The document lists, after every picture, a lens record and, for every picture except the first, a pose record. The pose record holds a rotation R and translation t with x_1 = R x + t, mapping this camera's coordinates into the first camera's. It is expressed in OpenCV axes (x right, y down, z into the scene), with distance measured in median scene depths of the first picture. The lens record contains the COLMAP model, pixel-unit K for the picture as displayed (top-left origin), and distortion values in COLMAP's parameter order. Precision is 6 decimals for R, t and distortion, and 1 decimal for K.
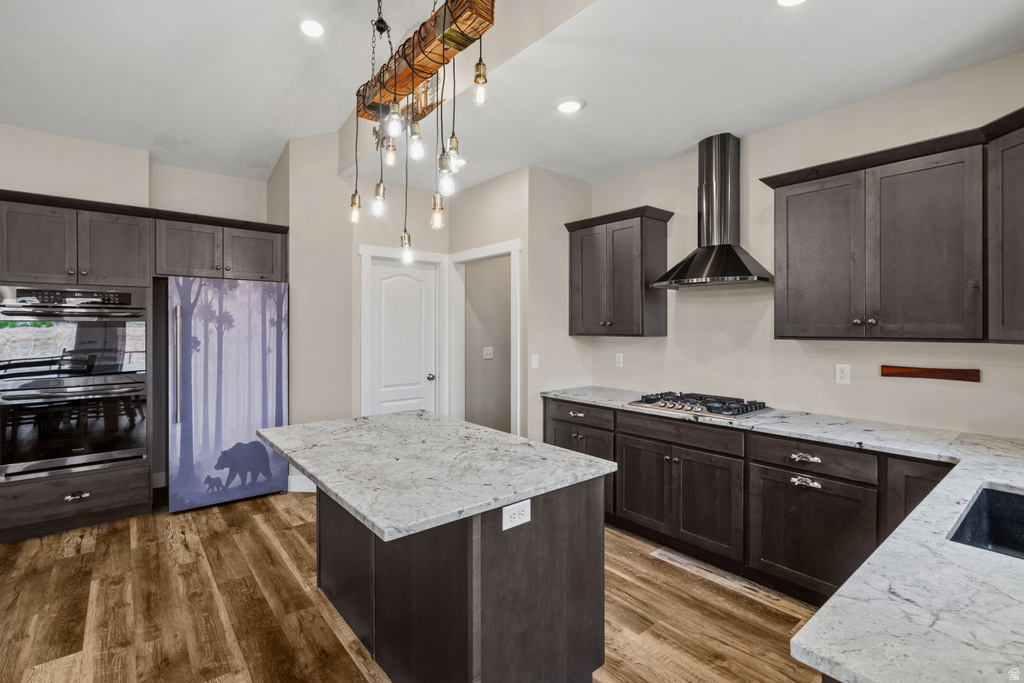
lens RADIAL K [[473.8, 0, 509.6], [0, 473.8, 337.3], [0, 0, 1]] dist [-0.000001, 0.000131]
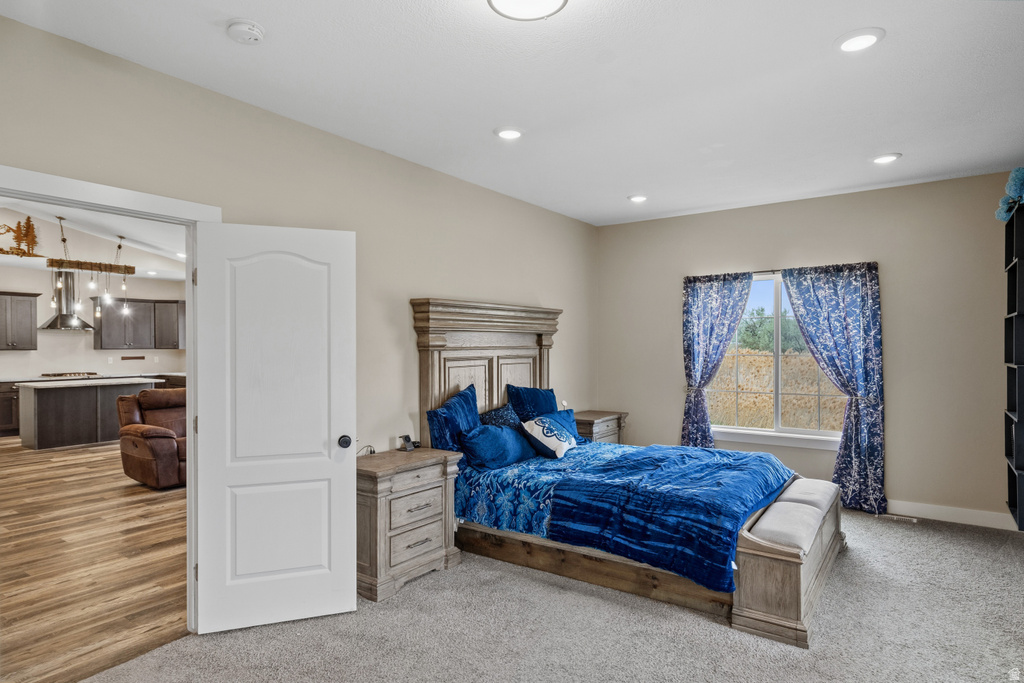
lens RADIAL K [[580.8, 0, 512.9], [0, 580.8, 356.7], [0, 0, 1]] dist [0.002699, 0.000694]
pose [[-0.269147, -0.020360, 0.962884, -4.096191], [0.024261, 0.999316, 0.027912, 0.010828], [-0.962794, 0.030873, -0.268469, -0.595274]]
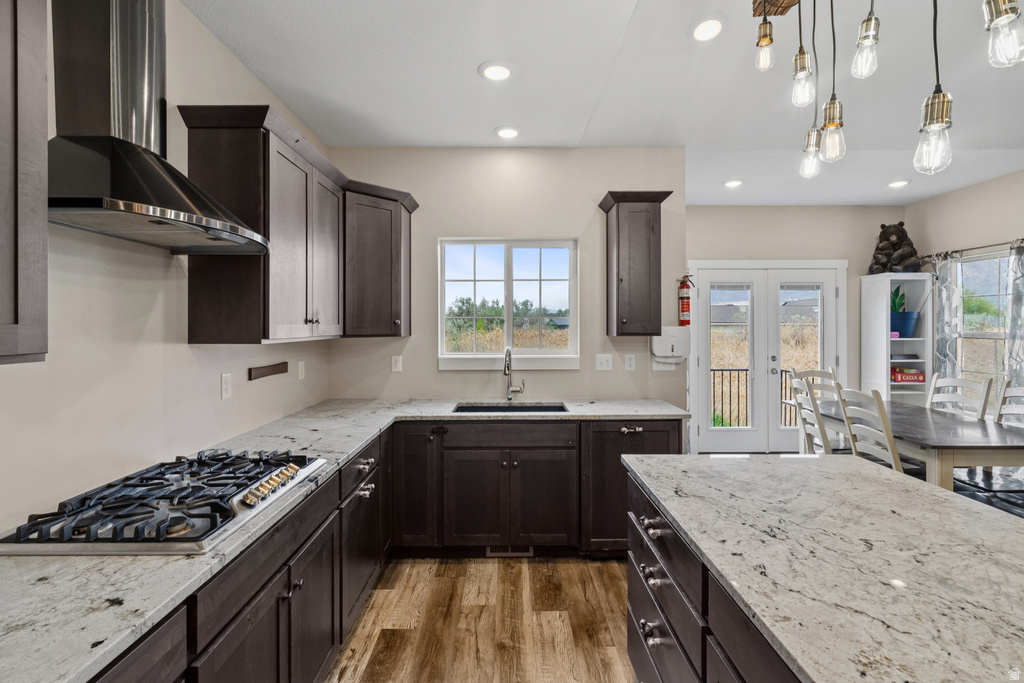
lens RADIAL K [[472.1, 0, 512.7], [0, 472.1, 326.1], [0, 0, 1]] dist [-0.000821, -0.000124]
pose [[-0.782692, 0.000669, 0.622409, -0.173313], [0.016545, 0.999668, 0.019732, -0.031868], [-0.622190, 0.025742, -0.782443, 1.432971]]
